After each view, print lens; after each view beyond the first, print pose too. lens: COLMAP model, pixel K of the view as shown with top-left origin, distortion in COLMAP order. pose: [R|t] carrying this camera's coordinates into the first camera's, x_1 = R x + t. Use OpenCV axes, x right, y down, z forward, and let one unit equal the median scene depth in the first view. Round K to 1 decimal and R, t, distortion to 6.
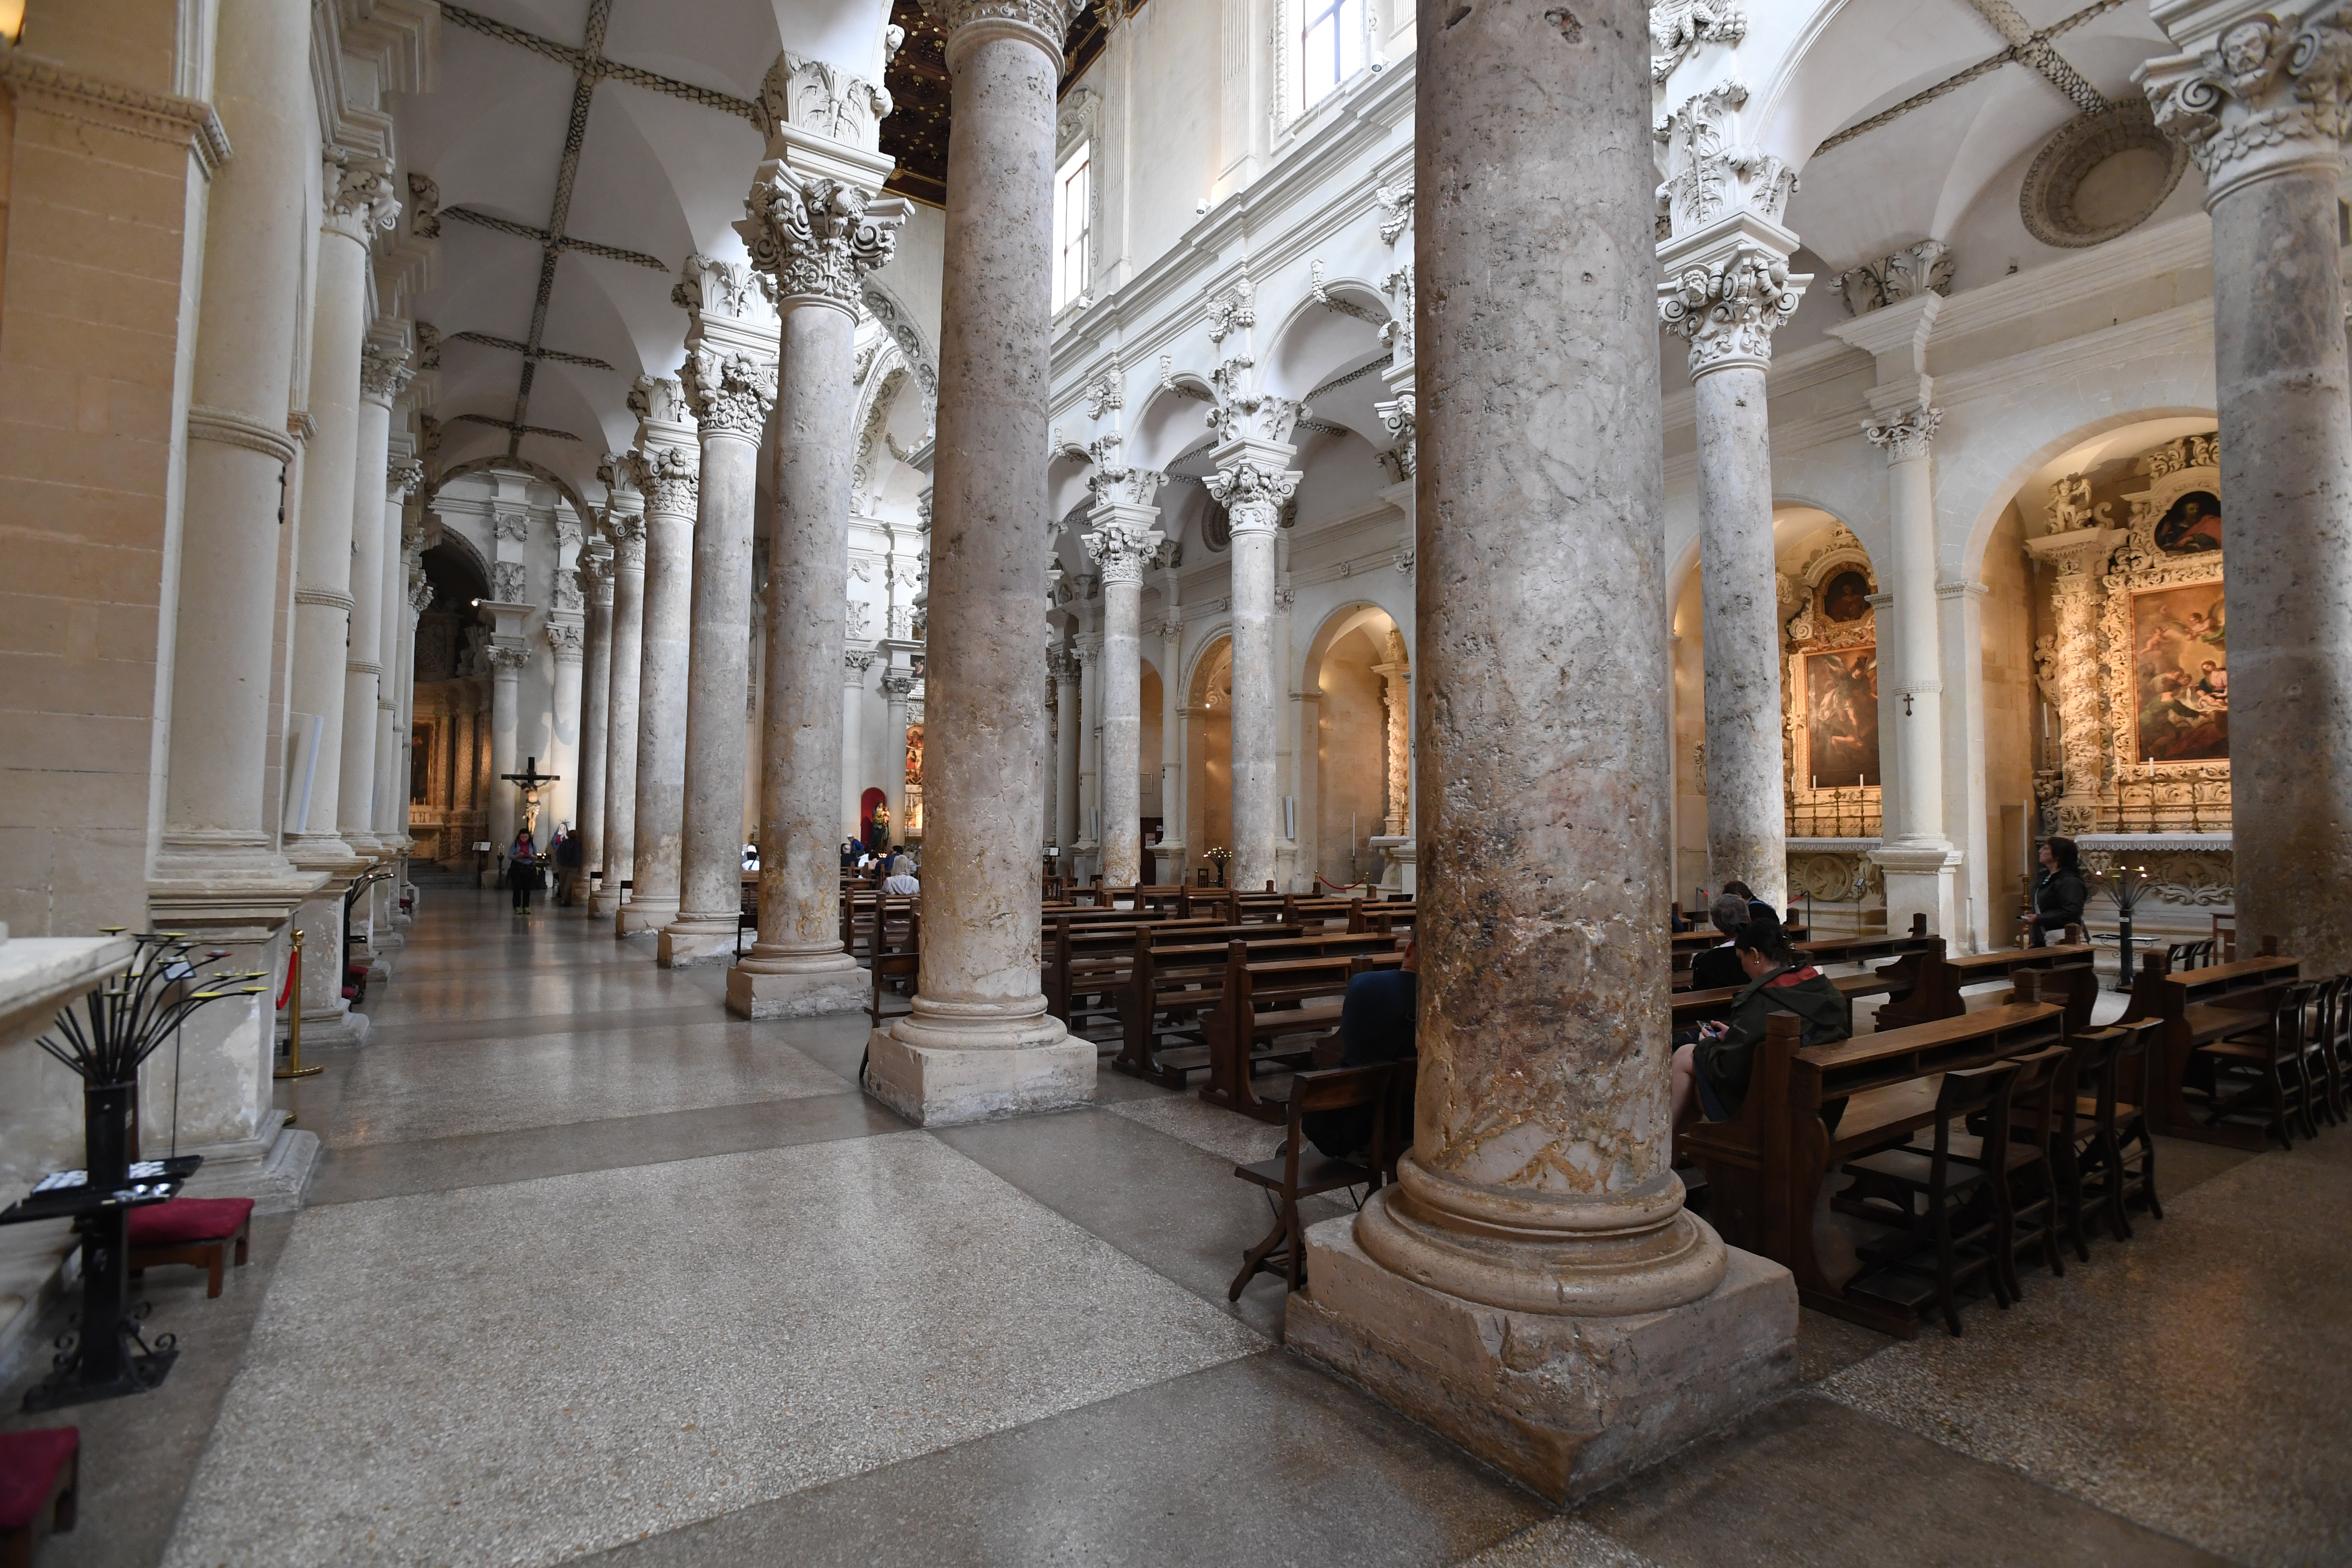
lens RADIAL K [[1142.7, 0, 1180.7], [0, 1142.7, 785.8], [0, 0, 1]] dist [-0.067340, 0.028193]
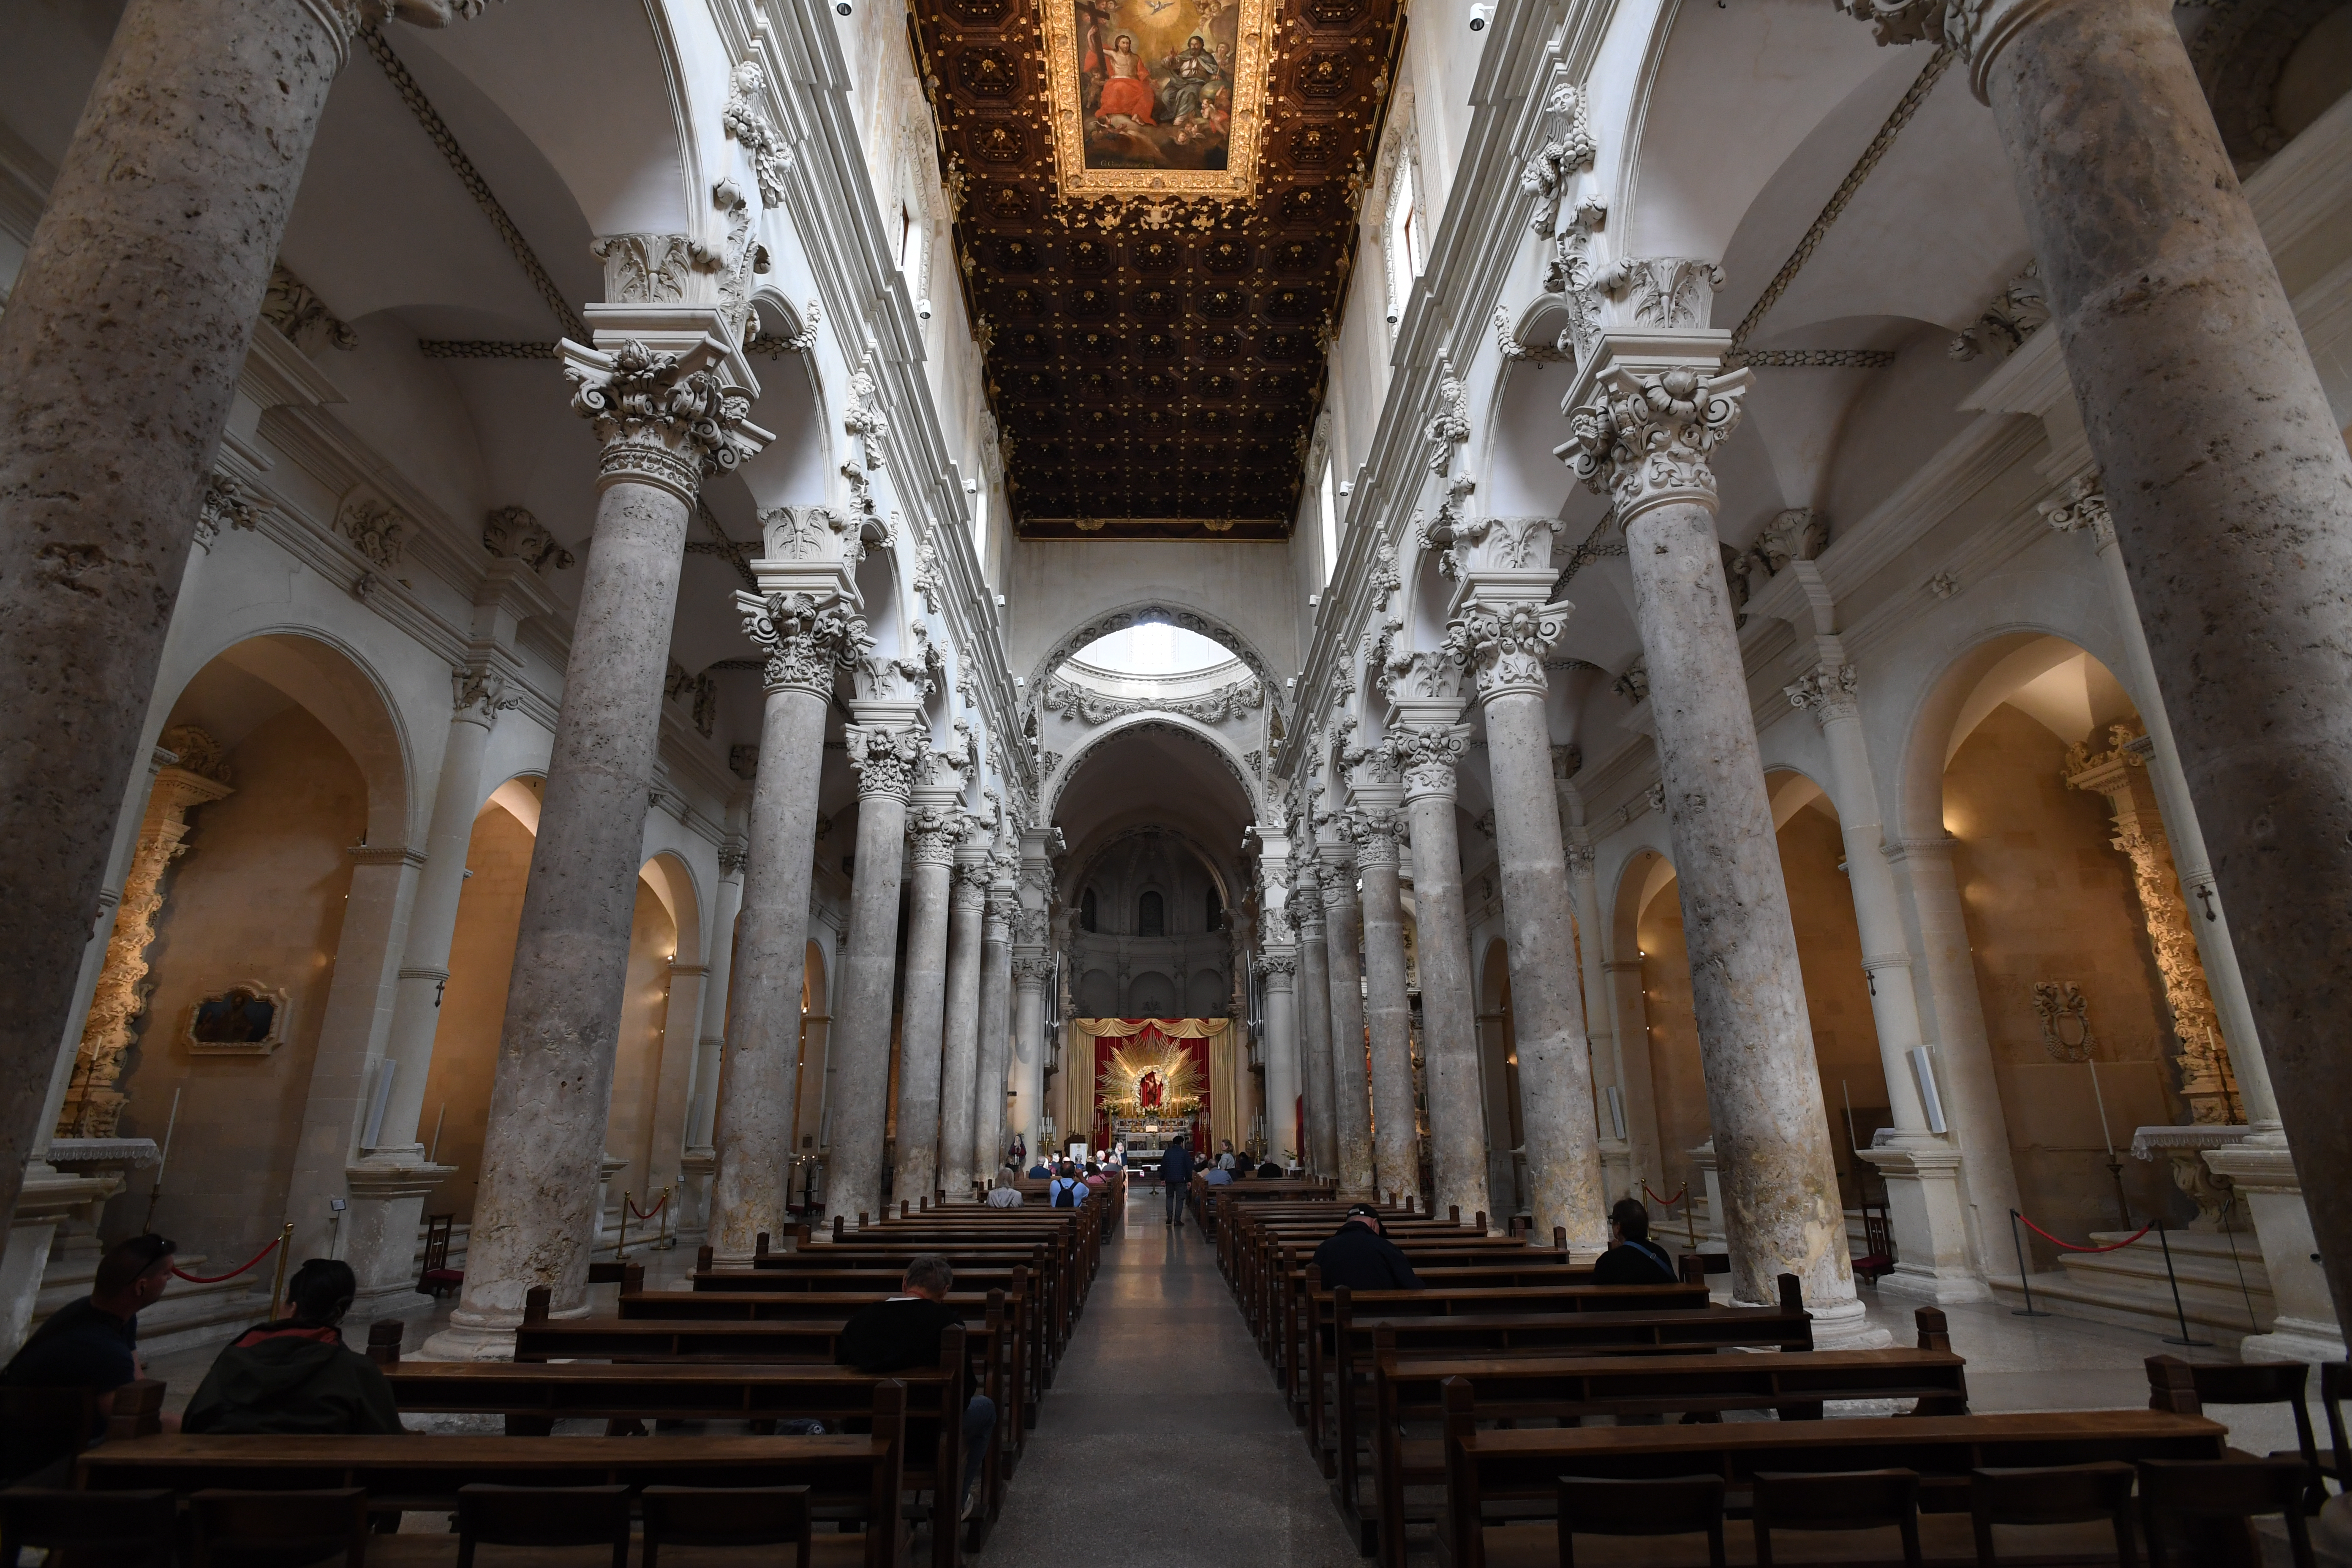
lens RADIAL K [[1142.7, 0, 1180.7], [0, 1142.7, 785.8], [0, 0, 1]] dist [-0.067340, 0.028193]
pose [[0.848894, -0.168953, -0.500833, 0.586481], [0.036427, 0.963984, -0.263453, 0.005733], [0.527307, 0.205400, 0.824475, 0.224530]]
